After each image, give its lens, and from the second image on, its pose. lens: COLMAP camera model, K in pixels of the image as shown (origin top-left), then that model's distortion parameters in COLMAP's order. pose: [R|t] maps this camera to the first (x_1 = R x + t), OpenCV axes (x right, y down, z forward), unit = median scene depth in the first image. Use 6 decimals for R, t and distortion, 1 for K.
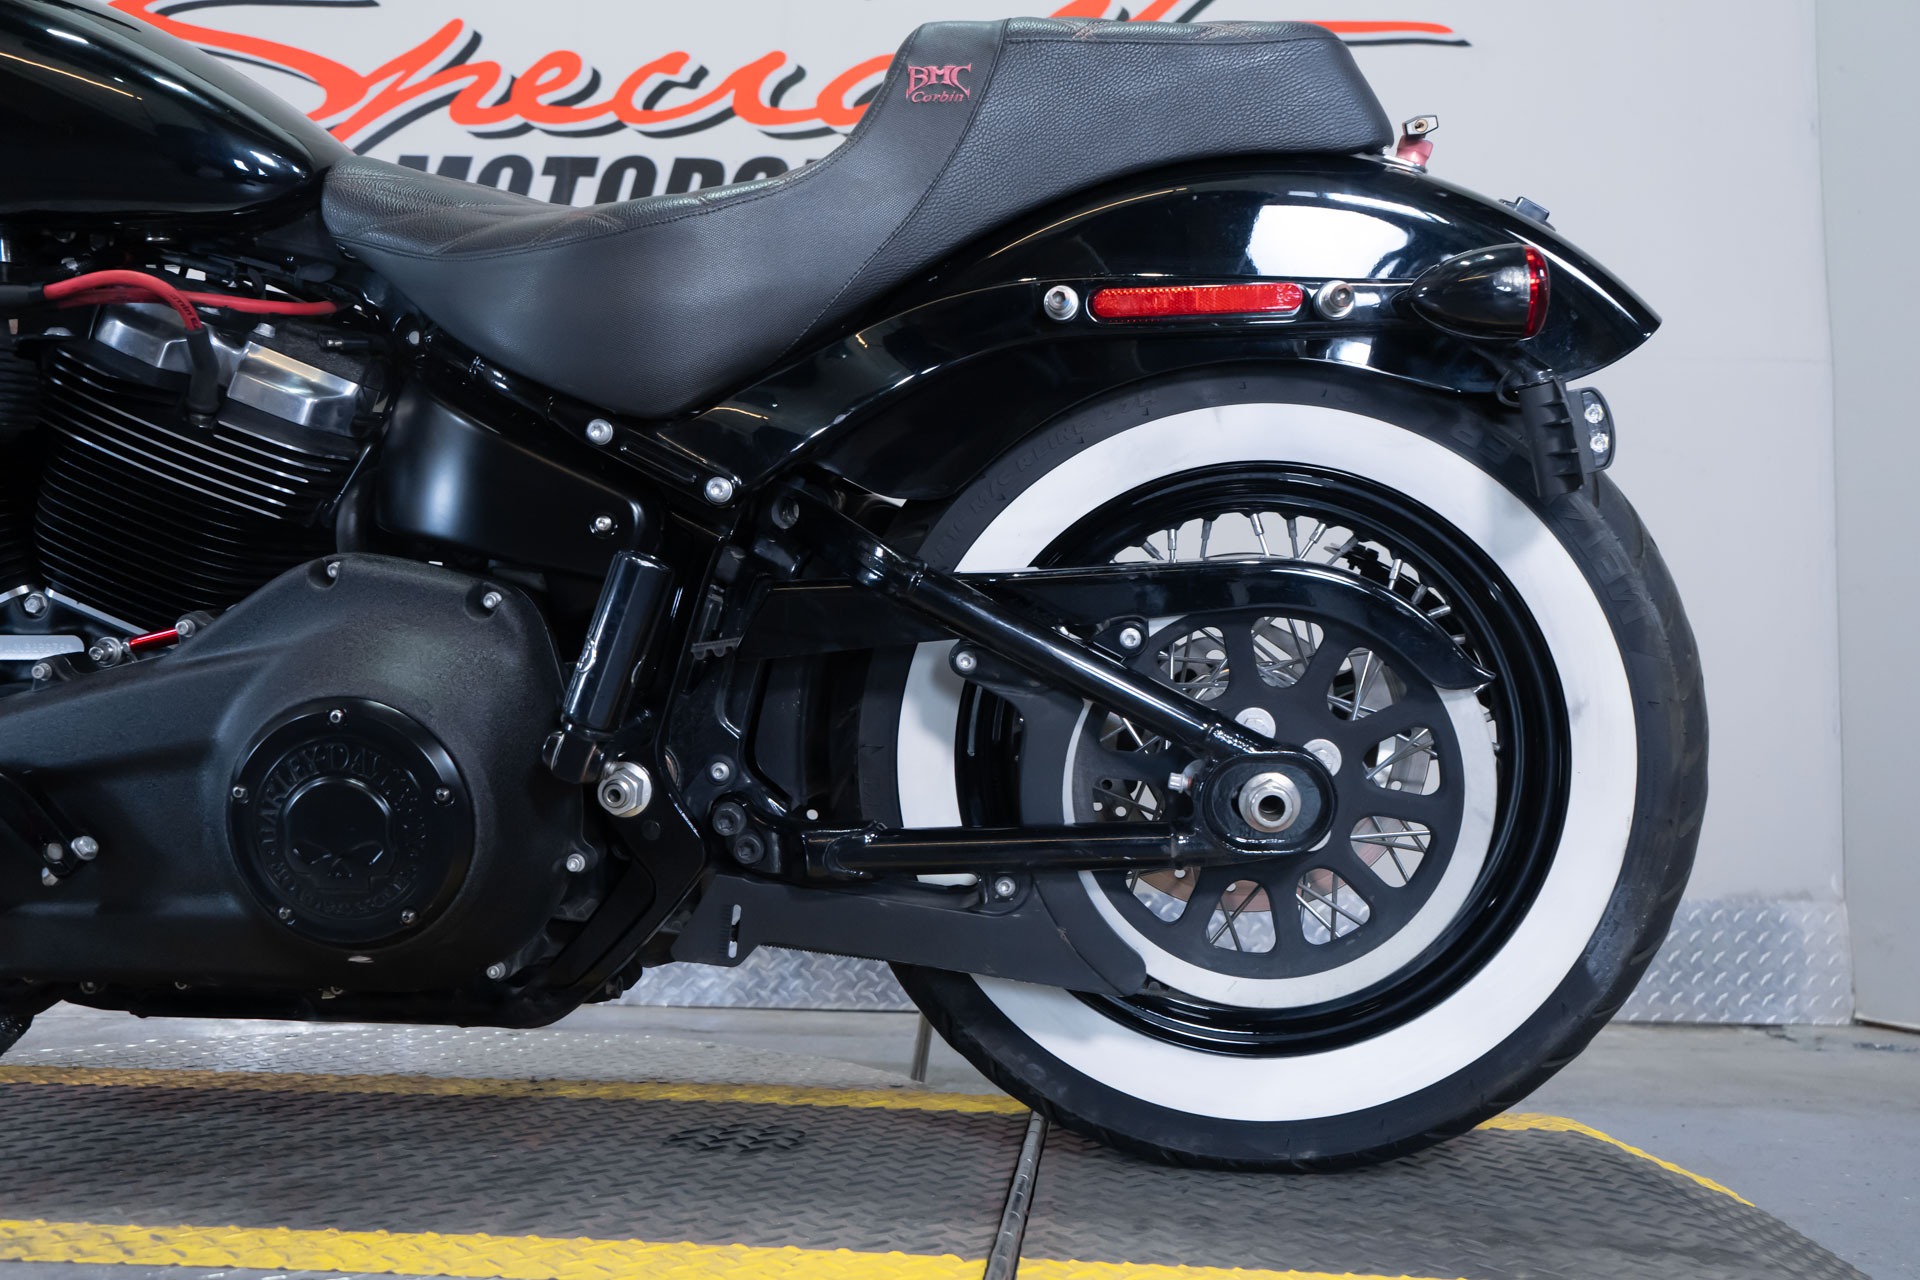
lens RADIAL K [[1544.3, 0, 977.0], [0, 1544.3, 658.3], [0, 0, 1]] dist [-0.008604, -0.000560]
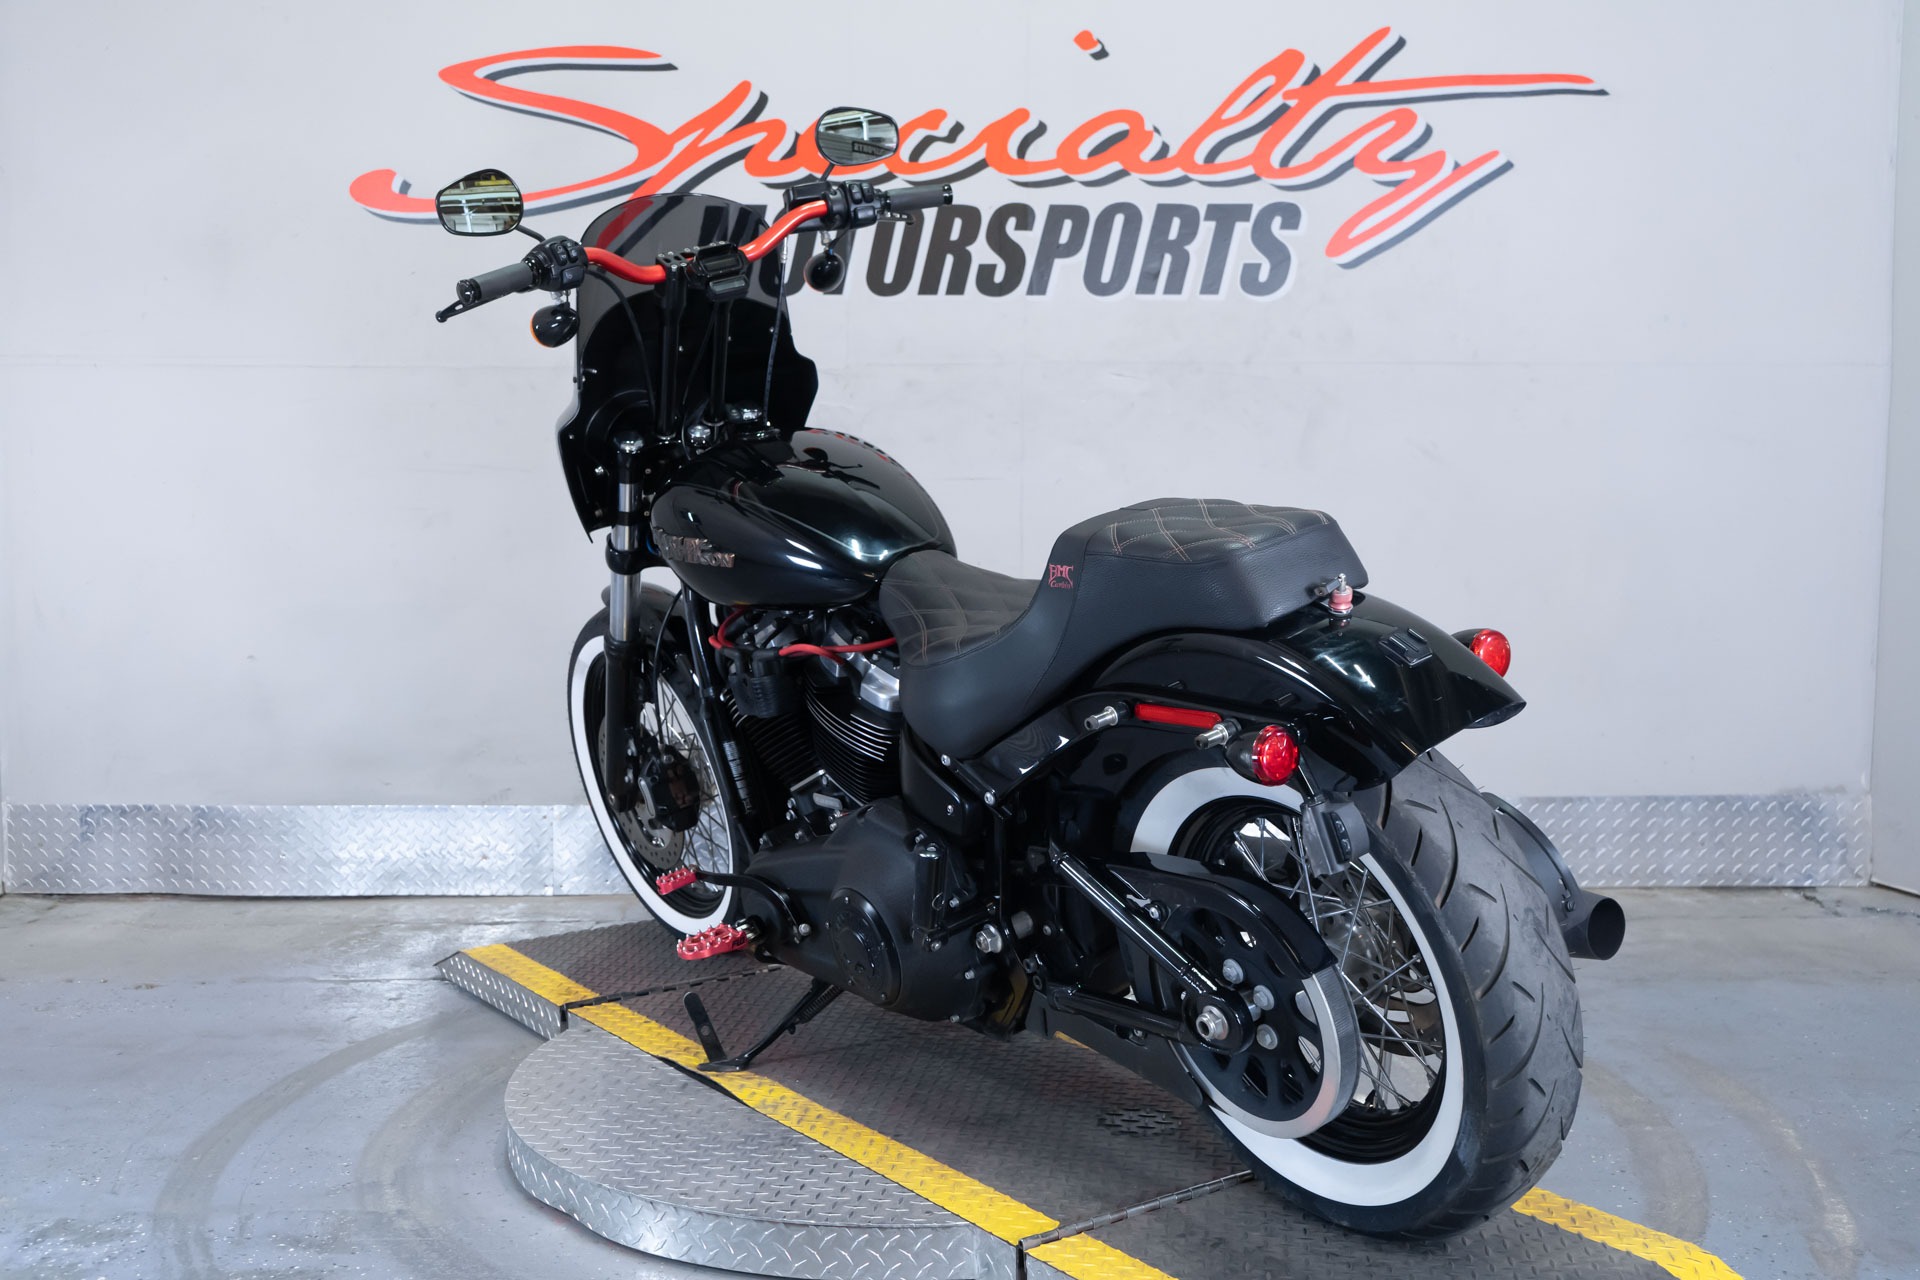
lens RADIAL K [[1984.1, 0, 985.7], [0, 1984.1, 630.5], [0, 0, 1]] dist [0.022028, 0.000000]
pose [[0.999484, -0.027287, 0.016924, -0.194551], [0.023604, 0.981720, 0.188863, -0.290186], [-0.021768, -0.188366, 0.981858, -0.568649]]
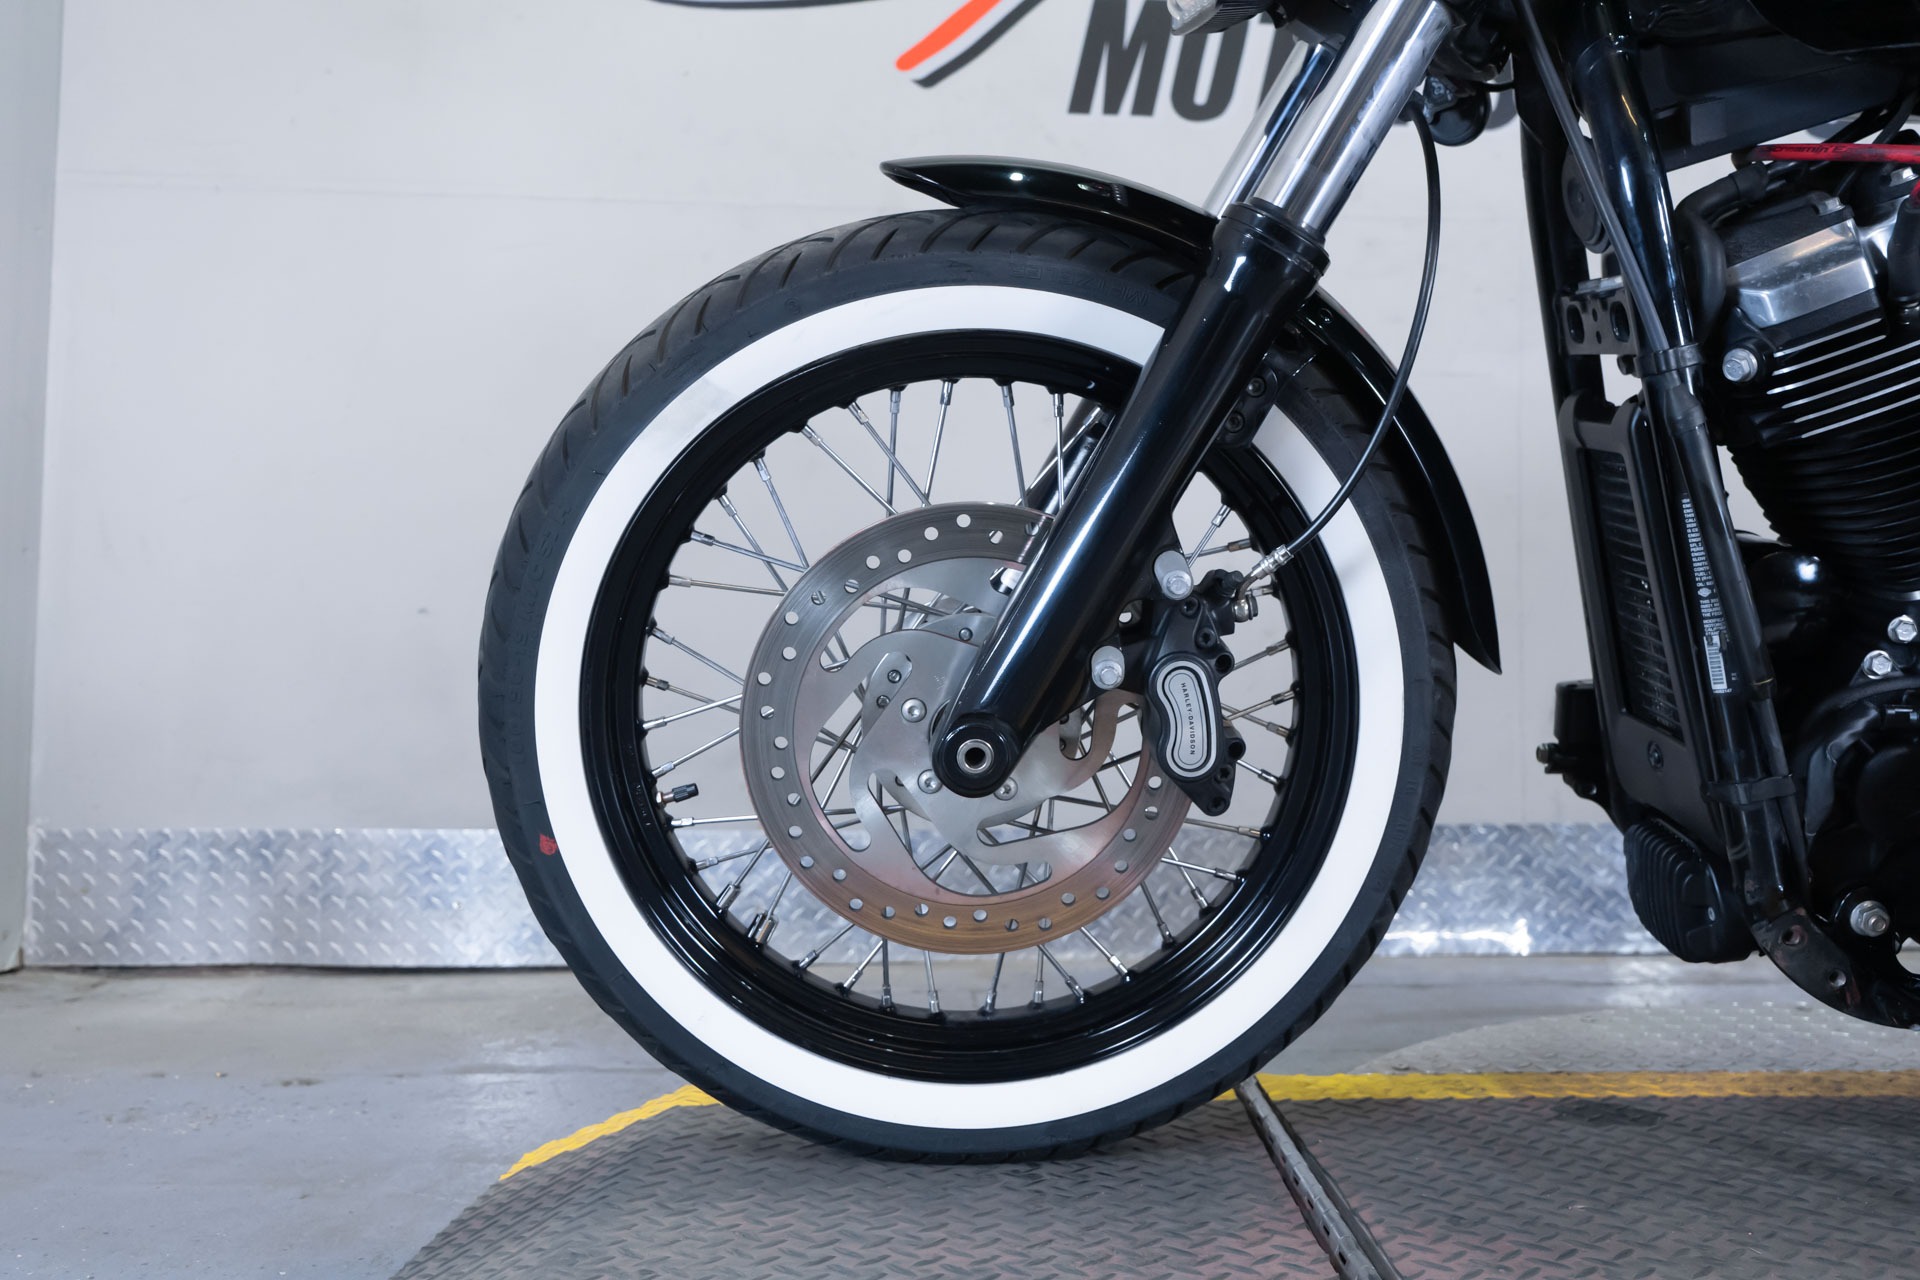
lens RADIAL K [[1666.9, 0, 921.8], [0, 1666.9, 646.2], [0, 0, 1]] dist [0.043972, -0.044371]
pose [[0.996157, -0.012263, 0.086724, -0.560196], [0.007438, 0.998418, 0.055740, -0.015306], [-0.087271, -0.054880, 0.994672, 0.061605]]
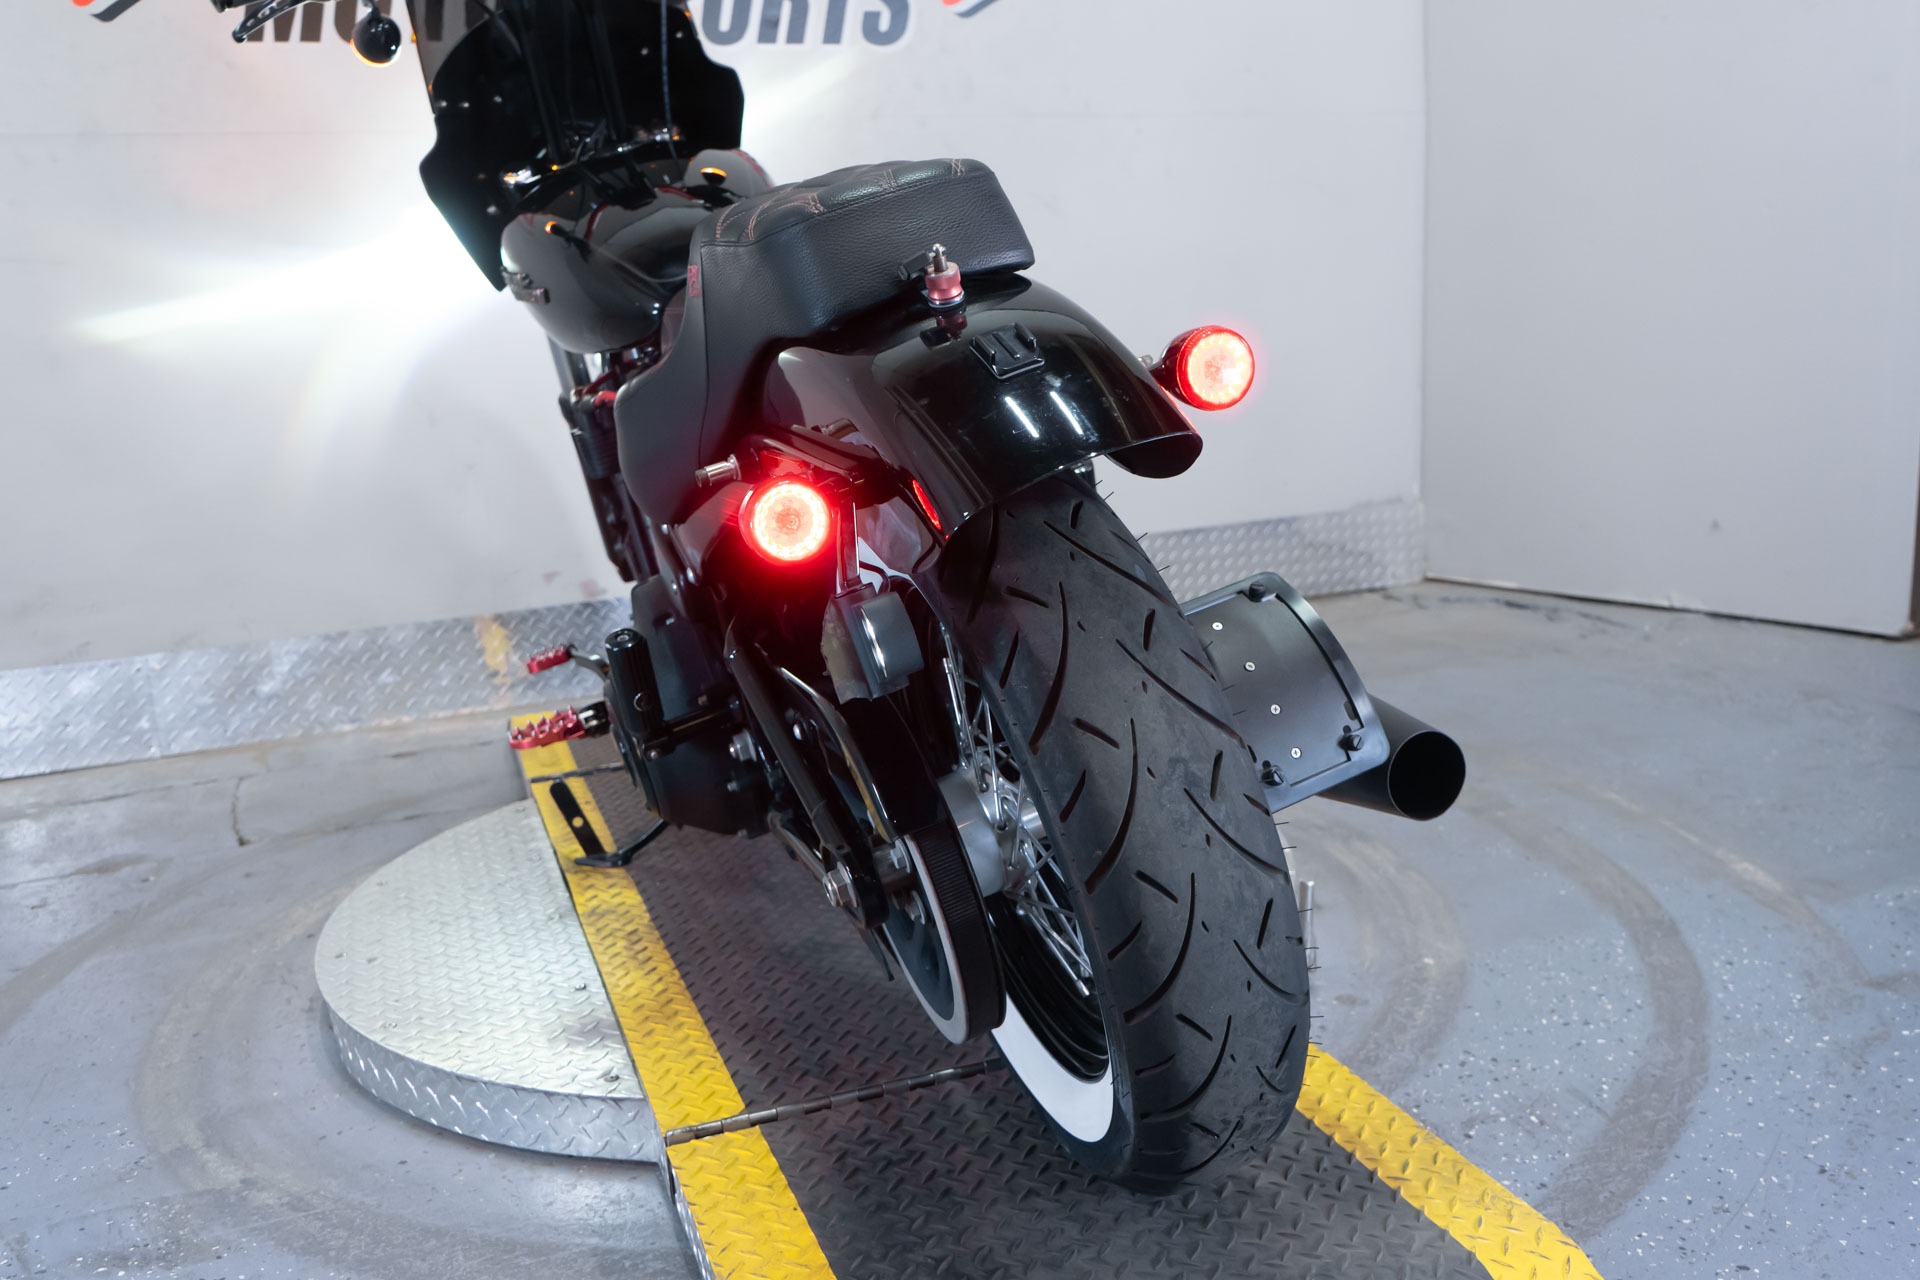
lens RADIAL K [[1666.9, 0, 948.7], [0, 1666.9, 621.1], [0, 0, 1]] dist [0.043972, -0.044371]
pose [[0.922182, -0.144794, 0.358629, -0.417528], [0.035397, 0.954981, 0.294548, -0.205395], [-0.385133, -0.258933, 0.885791, -0.262198]]
